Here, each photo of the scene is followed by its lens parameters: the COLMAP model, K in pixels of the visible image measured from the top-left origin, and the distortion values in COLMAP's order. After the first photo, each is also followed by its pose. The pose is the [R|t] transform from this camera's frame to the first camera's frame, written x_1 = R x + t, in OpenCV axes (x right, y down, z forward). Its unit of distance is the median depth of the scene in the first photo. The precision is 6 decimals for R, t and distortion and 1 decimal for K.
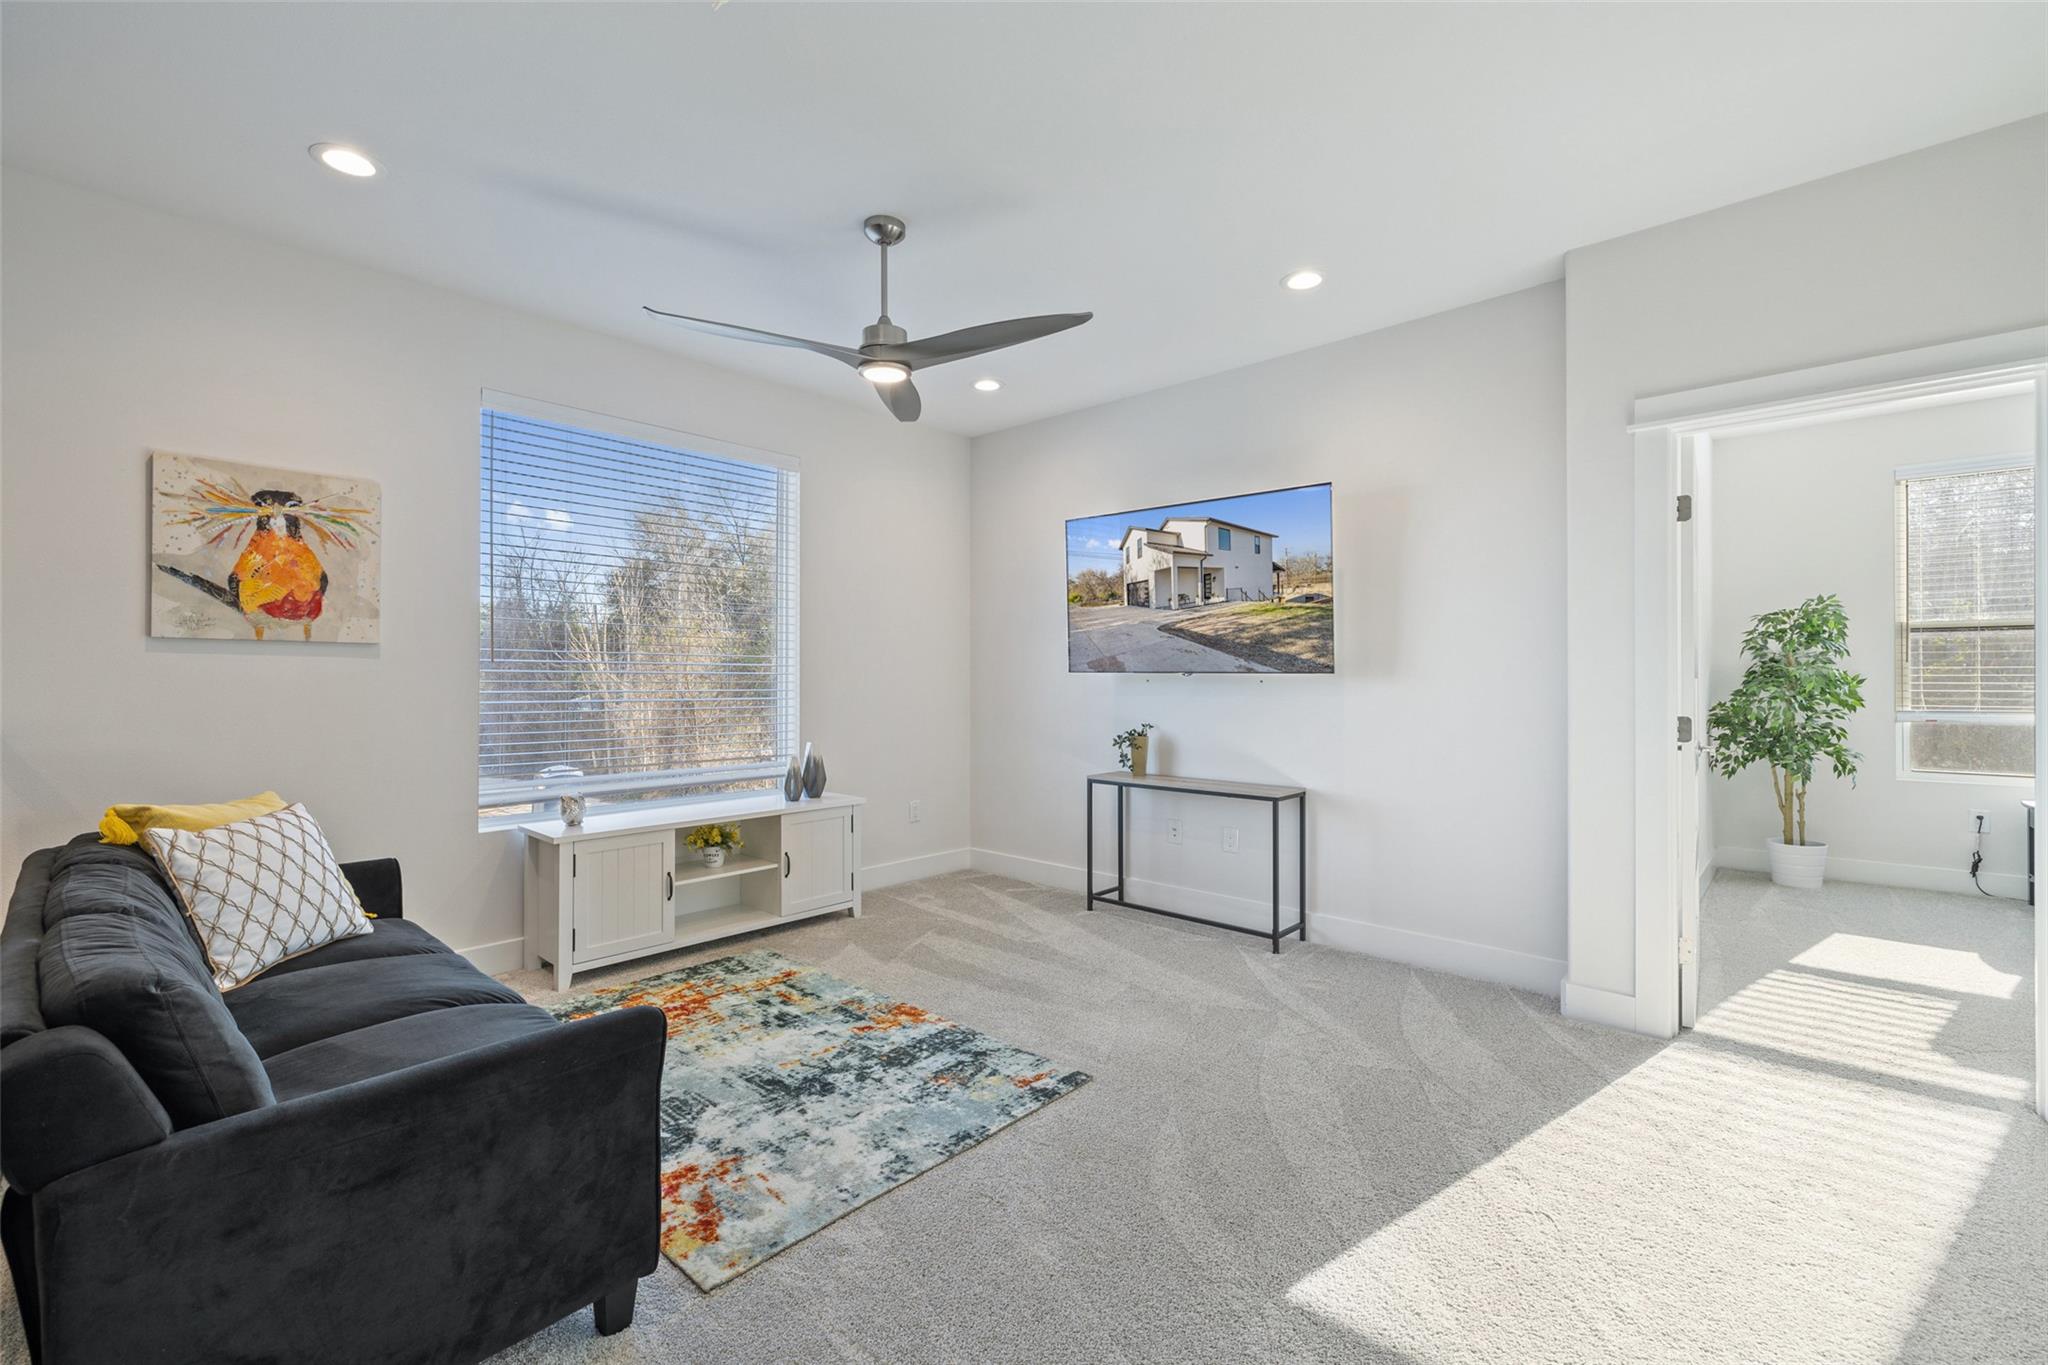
lens RADIAL K [[857.1, 0, 978.1], [0, 857.1, 676.3], [0, 0, 1]] dist [0.002286, -0.000025]
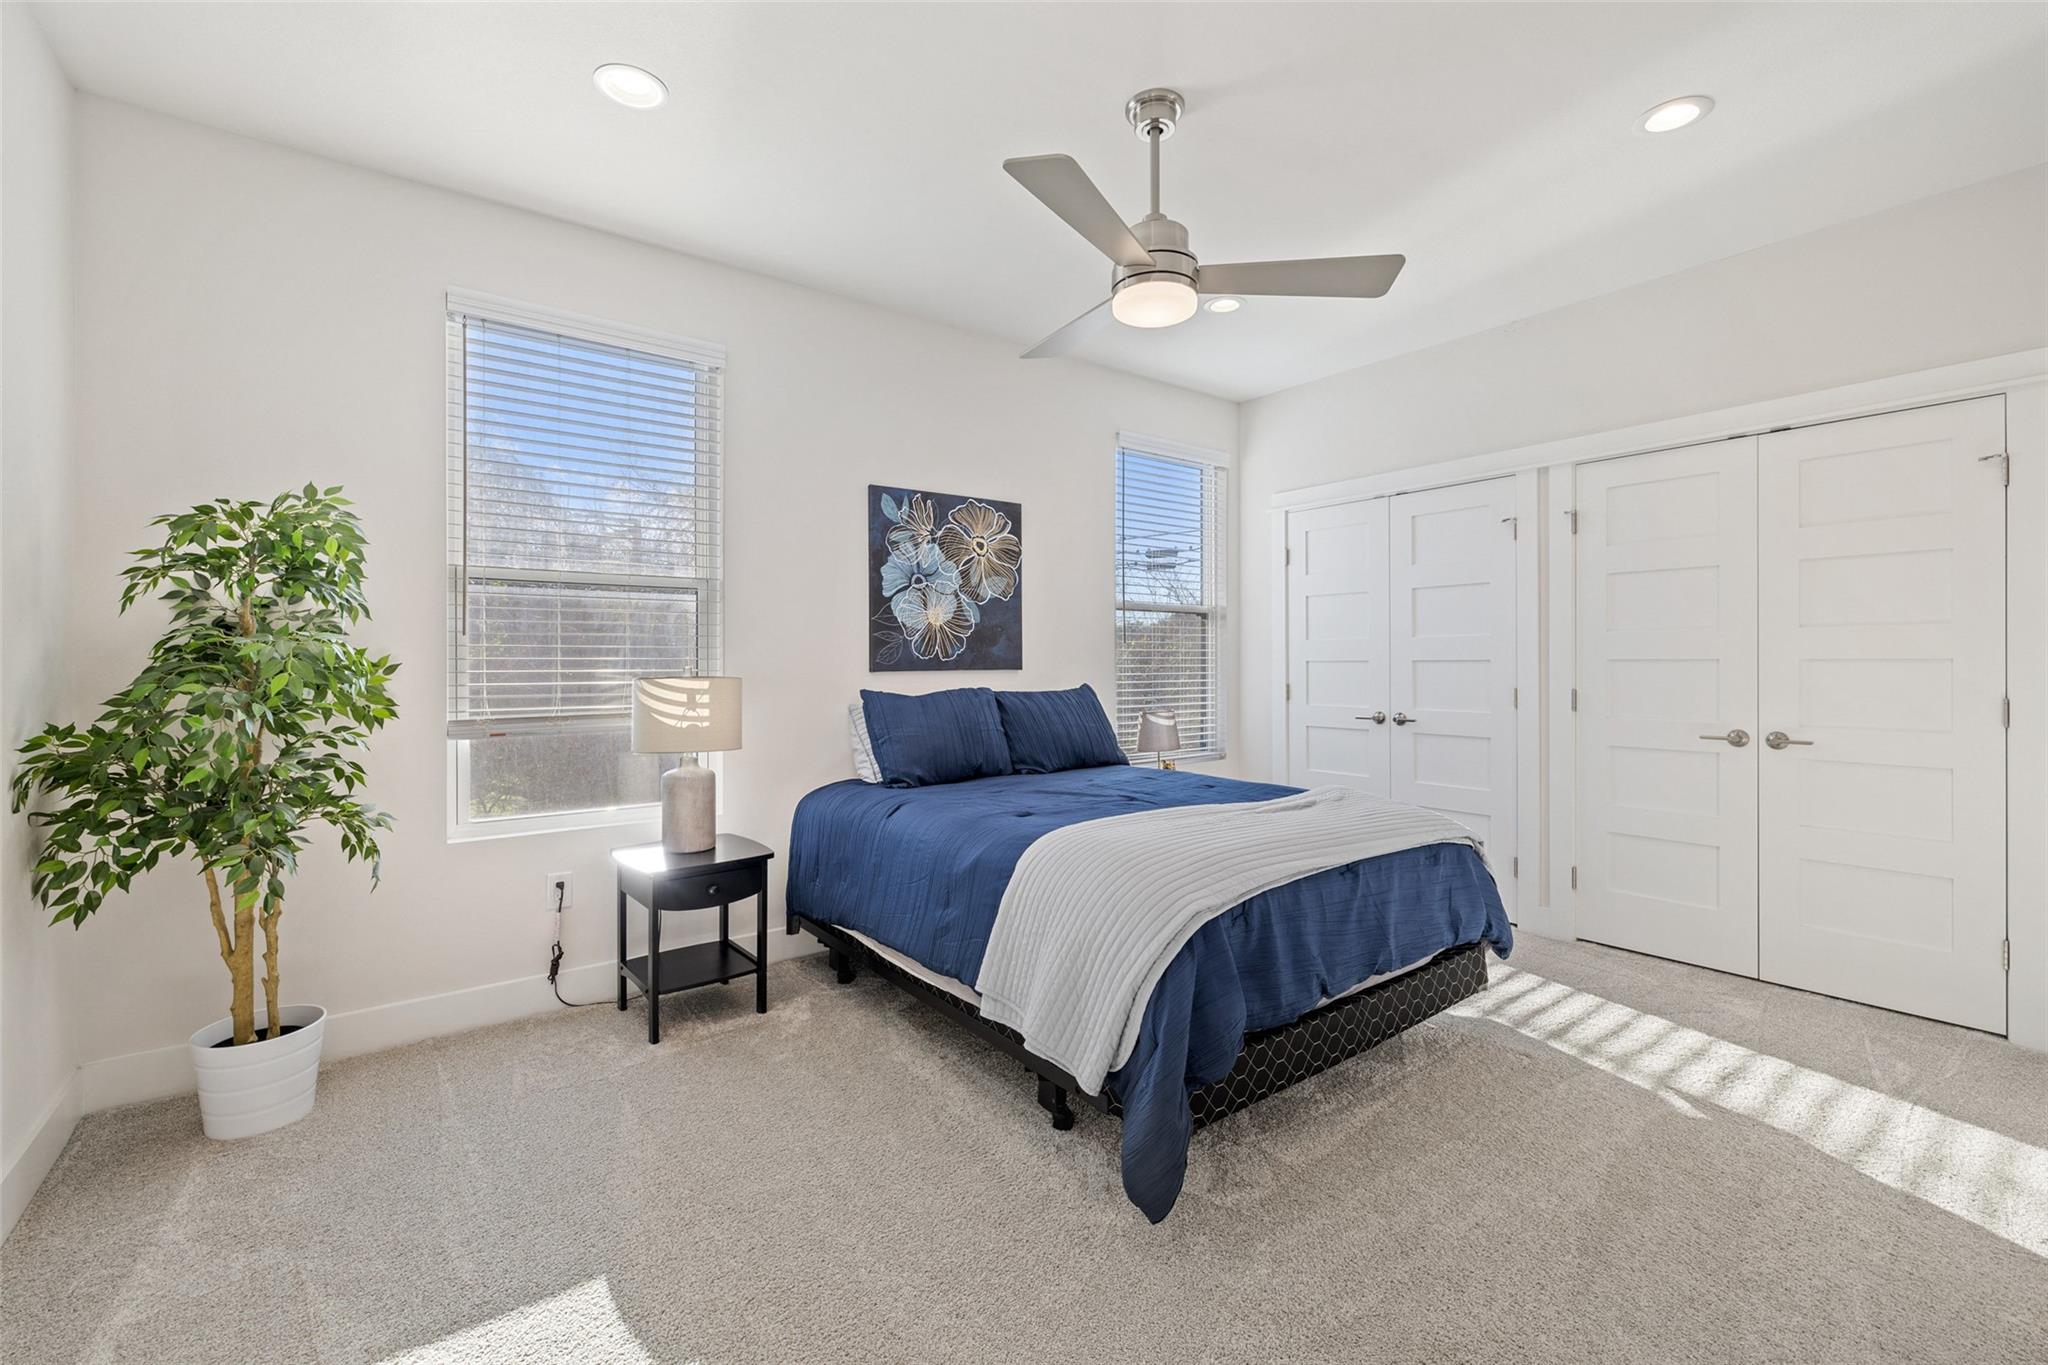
lens RADIAL K [[857.1, 0, 1084.0], [0, 857.1, 663.1], [0, 0, 1]] dist [0.002286, -0.000025]
pose [[0.109468, 0.000074, 0.993990, 0.366605], [-0.003064, 0.999995, 0.000263, 0.000510], [-0.993986, -0.003074, 0.109467, 0.346173]]
